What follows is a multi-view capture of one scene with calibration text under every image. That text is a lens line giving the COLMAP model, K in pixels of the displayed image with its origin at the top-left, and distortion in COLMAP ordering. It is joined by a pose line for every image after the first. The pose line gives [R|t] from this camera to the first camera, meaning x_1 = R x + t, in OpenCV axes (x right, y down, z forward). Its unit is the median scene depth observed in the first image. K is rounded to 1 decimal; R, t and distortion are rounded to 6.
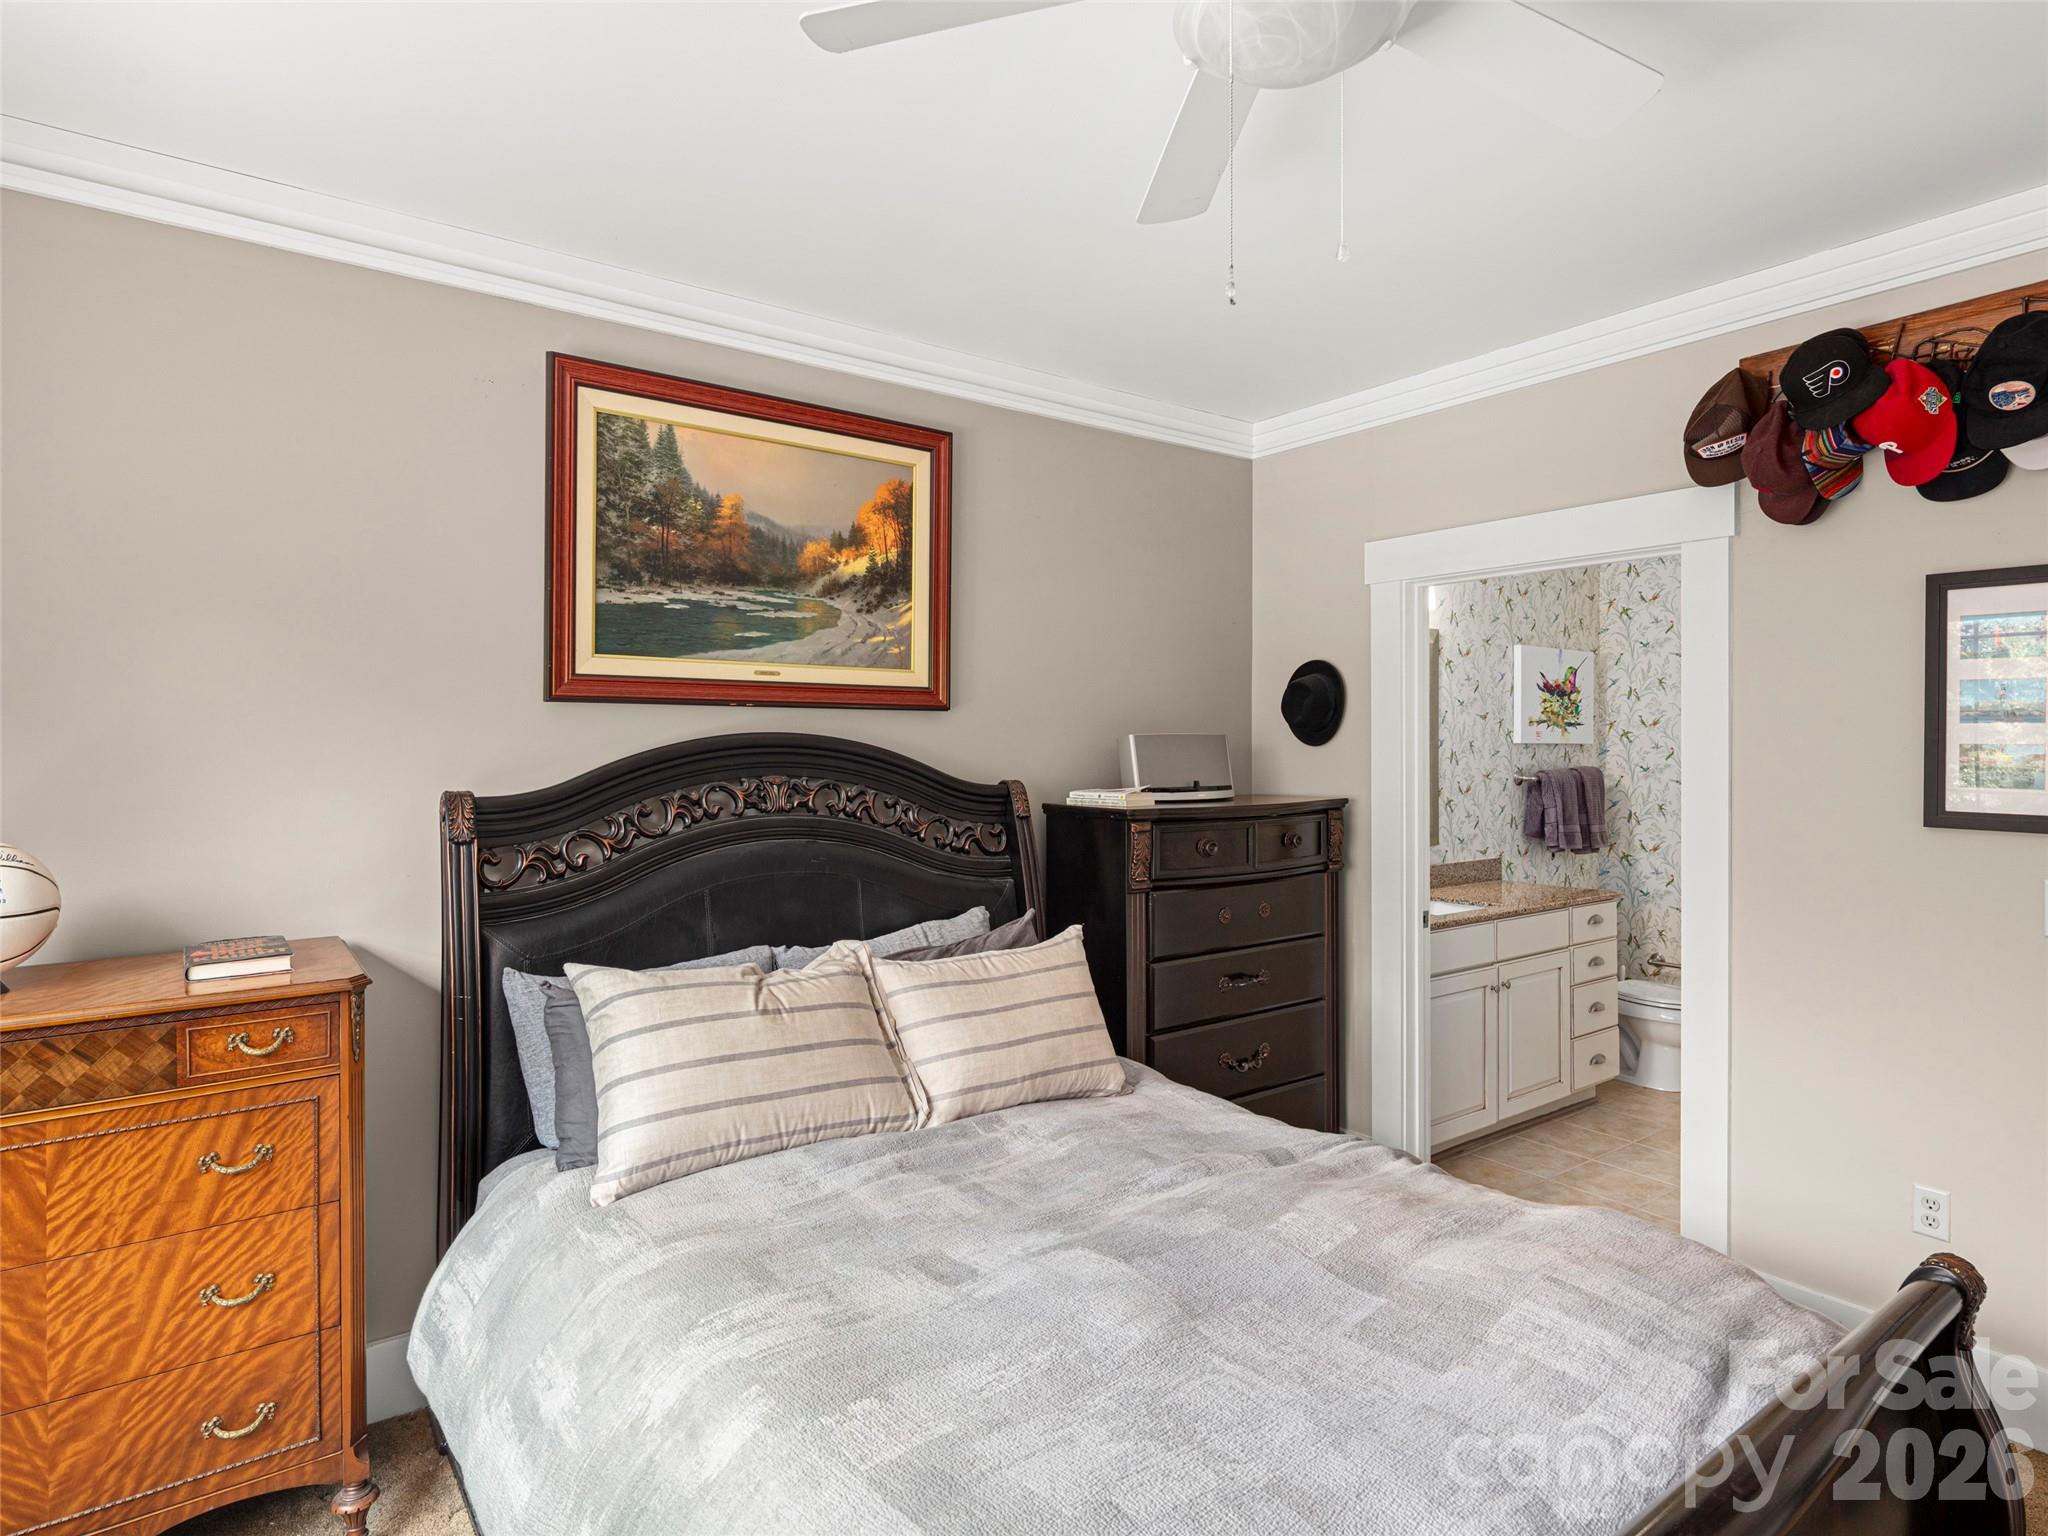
lens RADIAL K [[1136.1, 0, 1020.6], [0, 1136.1, 740.4], [0, 0, 1]] dist [0.002517, 0.000244]
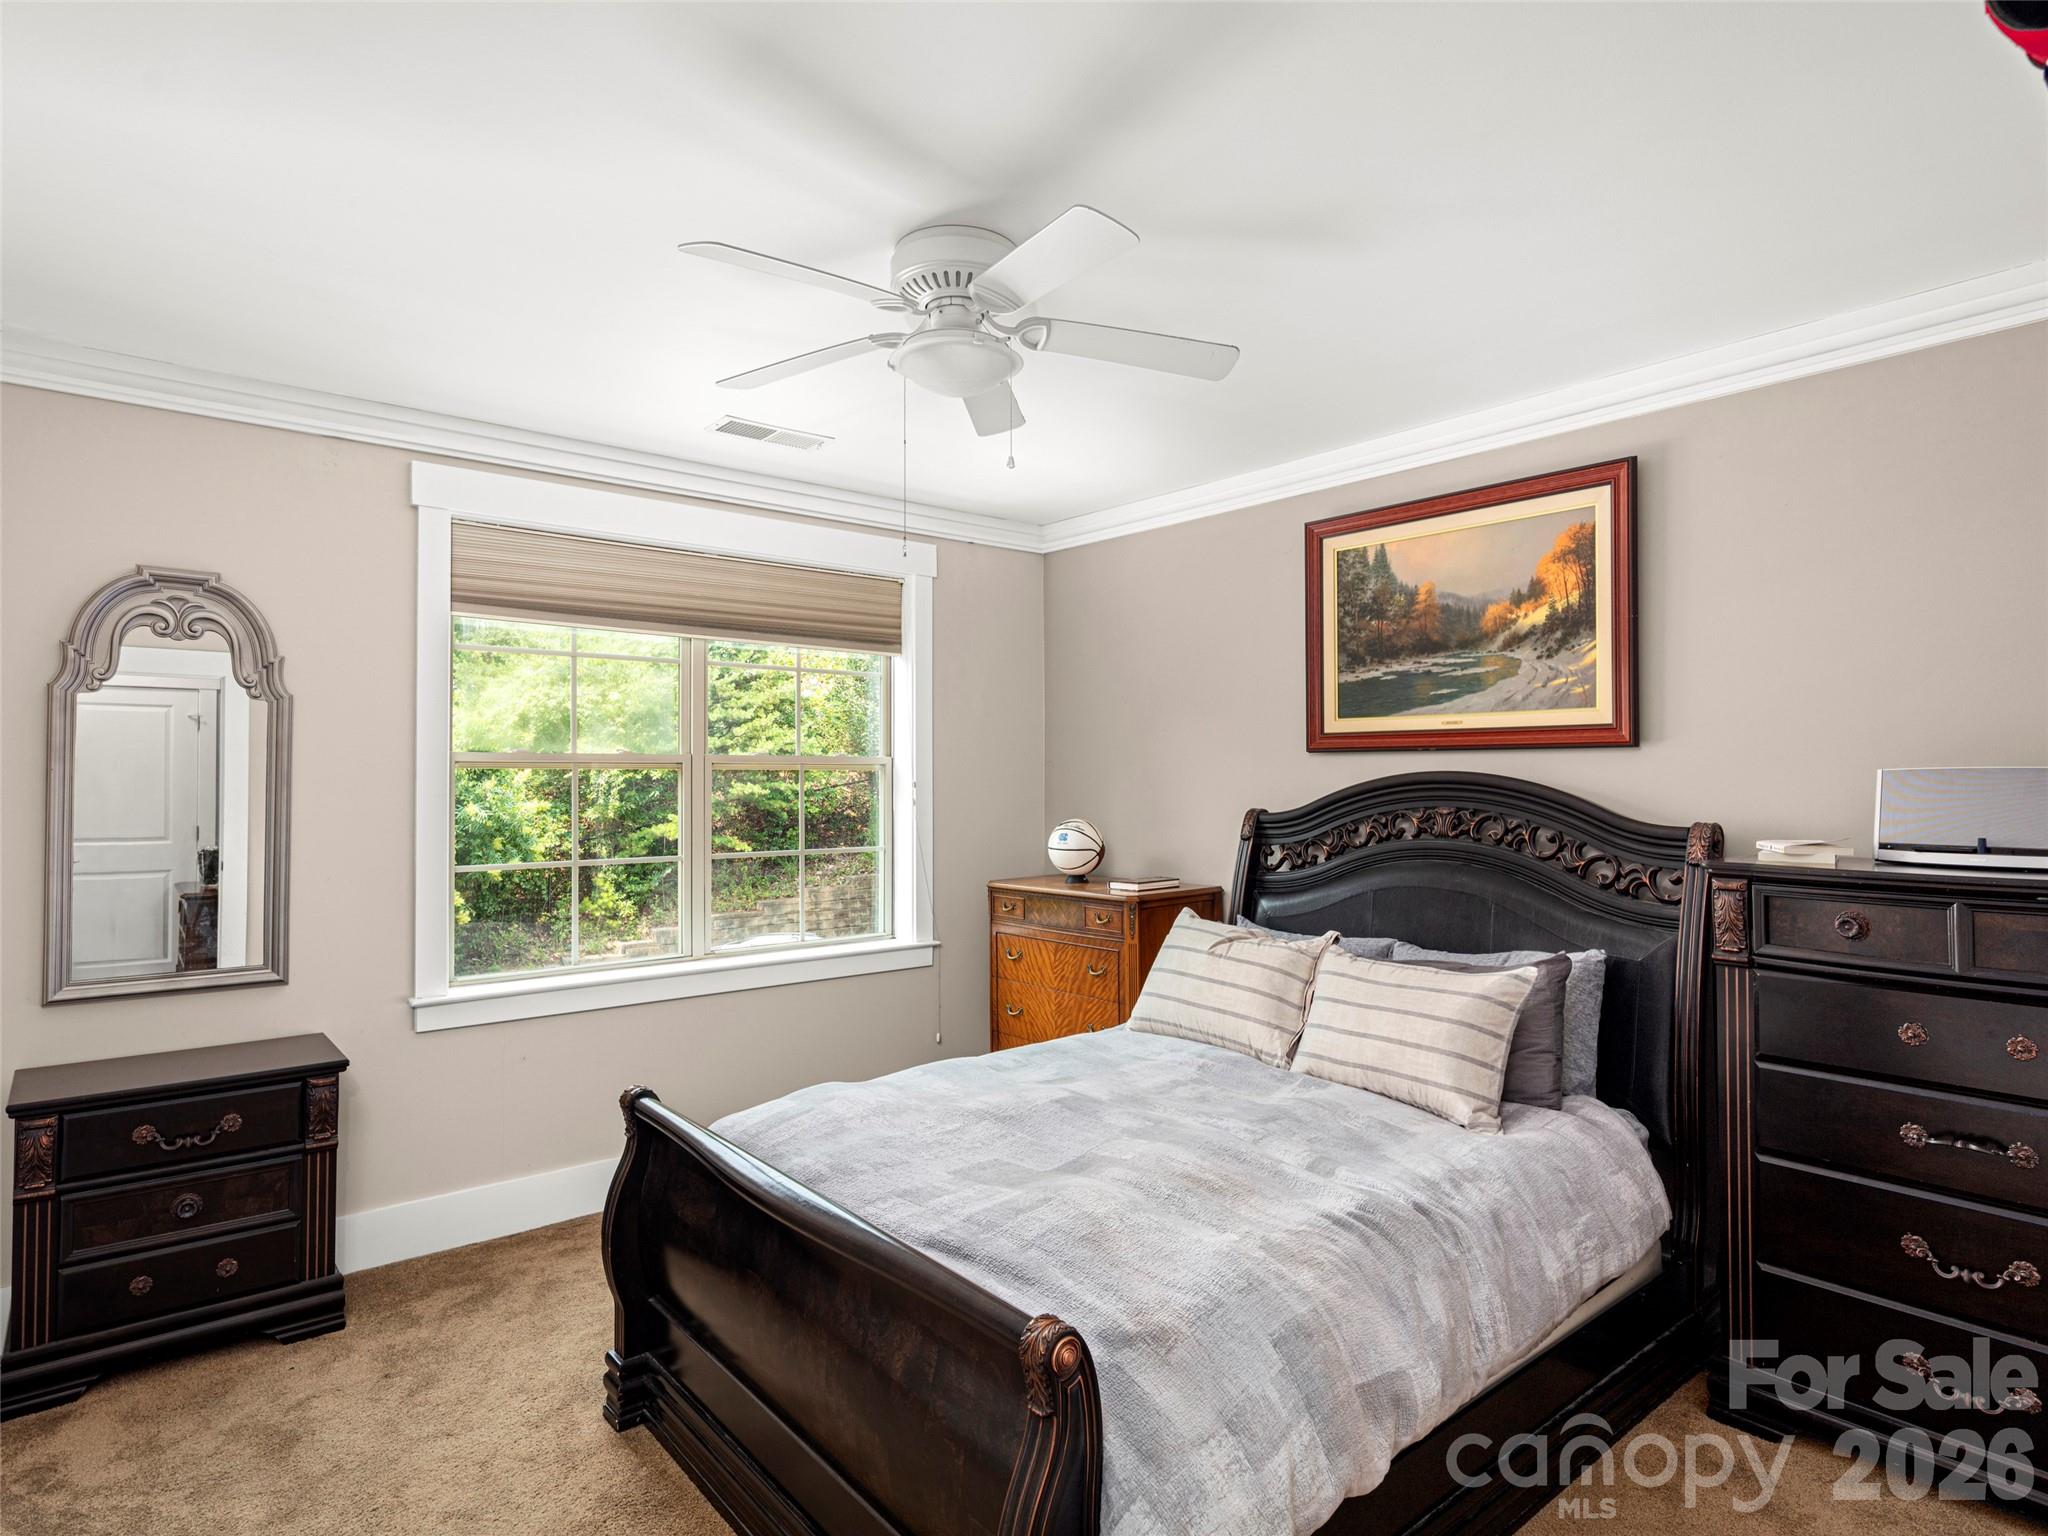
lens RADIAL K [[1126.3, 0, 1049.9], [0, 1126.3, 758.2], [0, 0, 1]] dist [0.001090, -0.000127]
pose [[0.053791, -0.016365, -0.998418, 0.956724], [0.003133, 0.999864, -0.016220, -0.002858], [0.998547, -0.002255, 0.053835, 0.511365]]
